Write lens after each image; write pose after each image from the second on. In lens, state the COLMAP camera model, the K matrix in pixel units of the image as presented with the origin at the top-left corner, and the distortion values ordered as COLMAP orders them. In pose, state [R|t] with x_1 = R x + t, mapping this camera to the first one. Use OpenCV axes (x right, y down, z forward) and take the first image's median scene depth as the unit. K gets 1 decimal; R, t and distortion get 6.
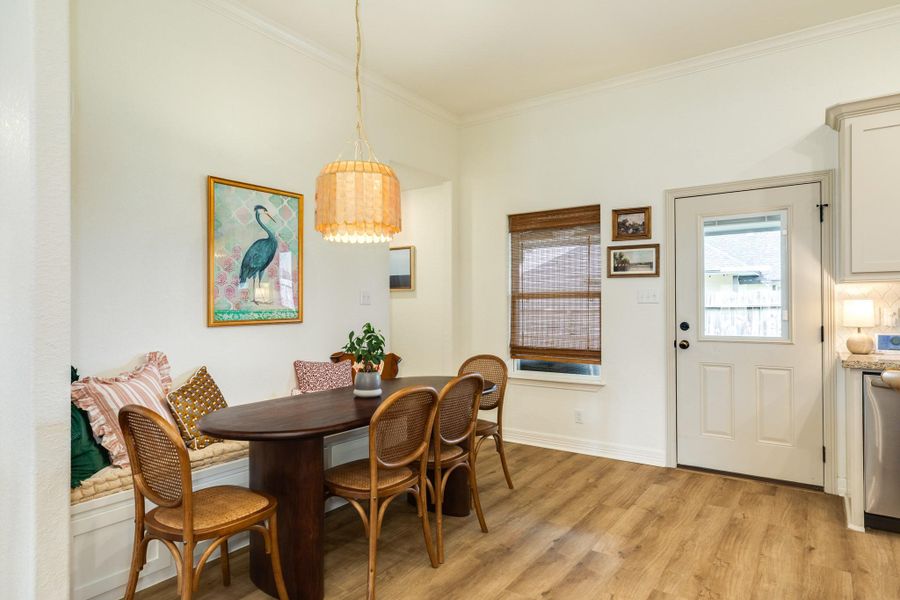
lens RADIAL K [[530.6, 0, 454.2], [0, 530.6, 304.6], [0, 0, 1]] dist [0.019810, -0.002718]
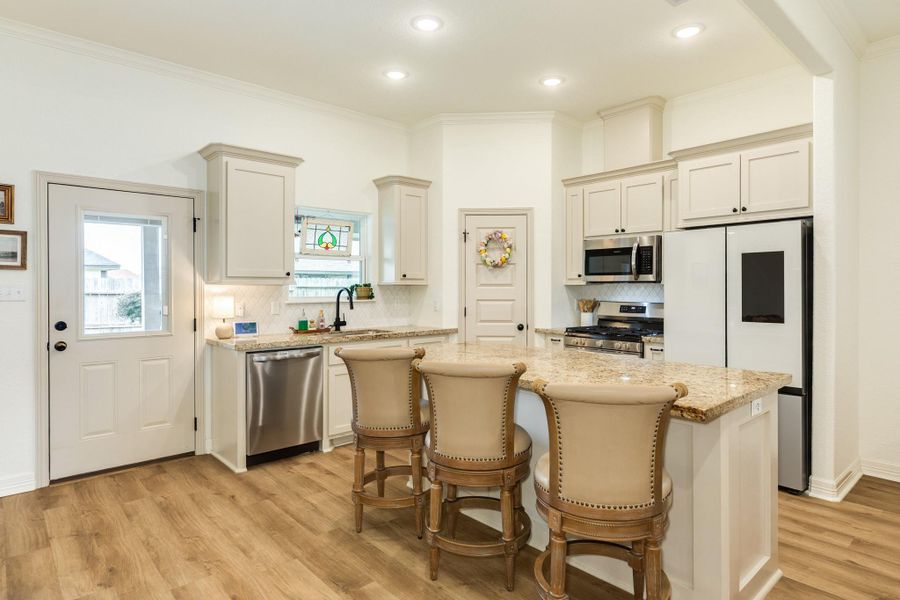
lens RADIAL K [[508.7, 0, 455.1], [0, 508.7, 288.8], [0, 0, 1]] dist [0.005880, 0.000310]
pose [[0.234184, -0.000038, 0.972192, -0.294738], [-0.003929, 0.999992, 0.000985, -0.030028], [-0.972184, -0.004050, 0.234182, 0.162523]]
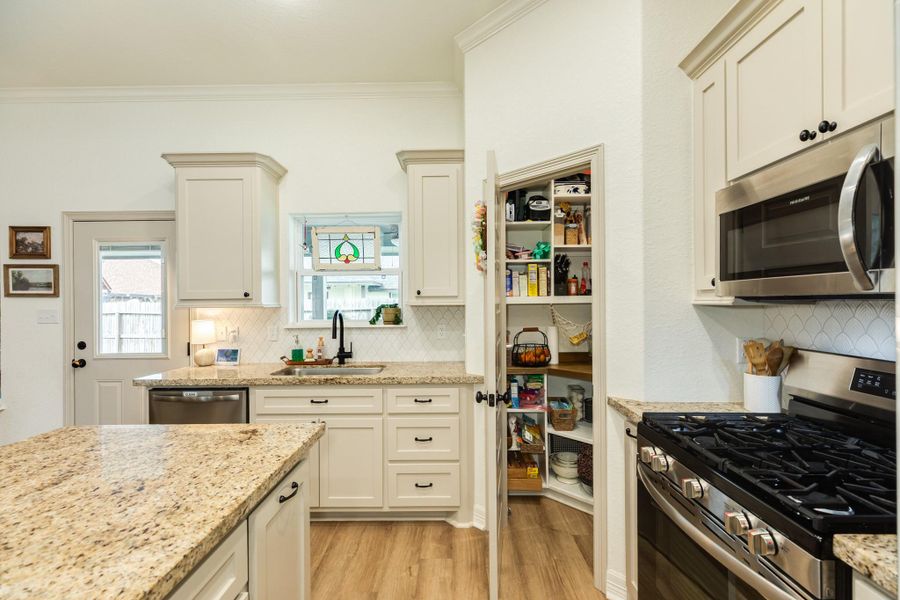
lens RADIAL K [[402.4, 0, 447.4], [0, 402.4, 301.2], [0, 0, 1]] dist [0.015326, -0.000782]
pose [[0.837600, -0.003465, 0.546273, 0.681751], [0.005019, 0.999986, -0.001352, -0.046938], [-0.546261, 0.003874, 0.837606, -0.059297]]
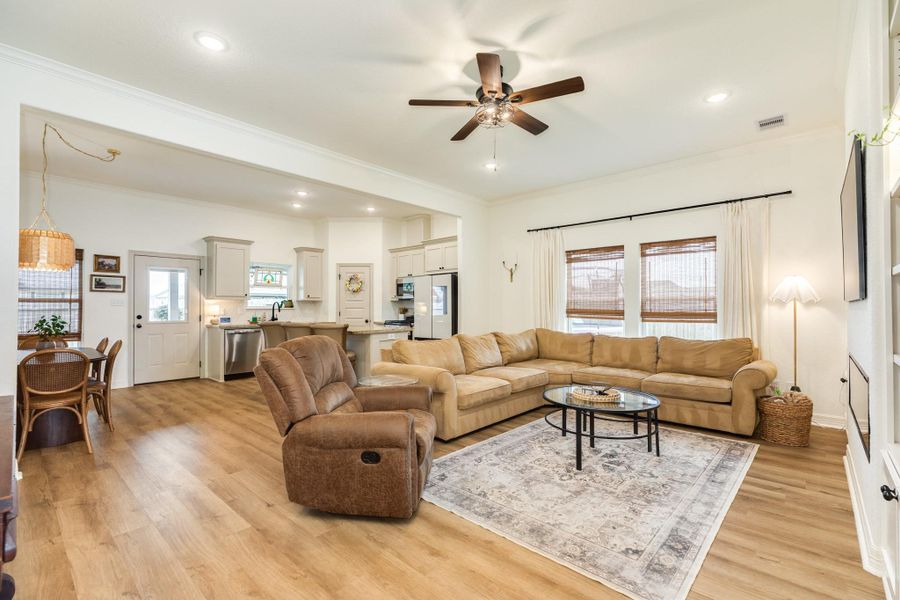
lens RADIAL K [[402.4, 0, 445.1], [0, 402.4, 302.2], [0, 0, 1]] dist [0.015326, -0.000782]
pose [[0.150362, 0.016358, 0.988496, -1.097421], [-0.002843, 0.999866, -0.016114, 0.005210], [-0.988627, -0.000387, 0.150388, -0.483172]]
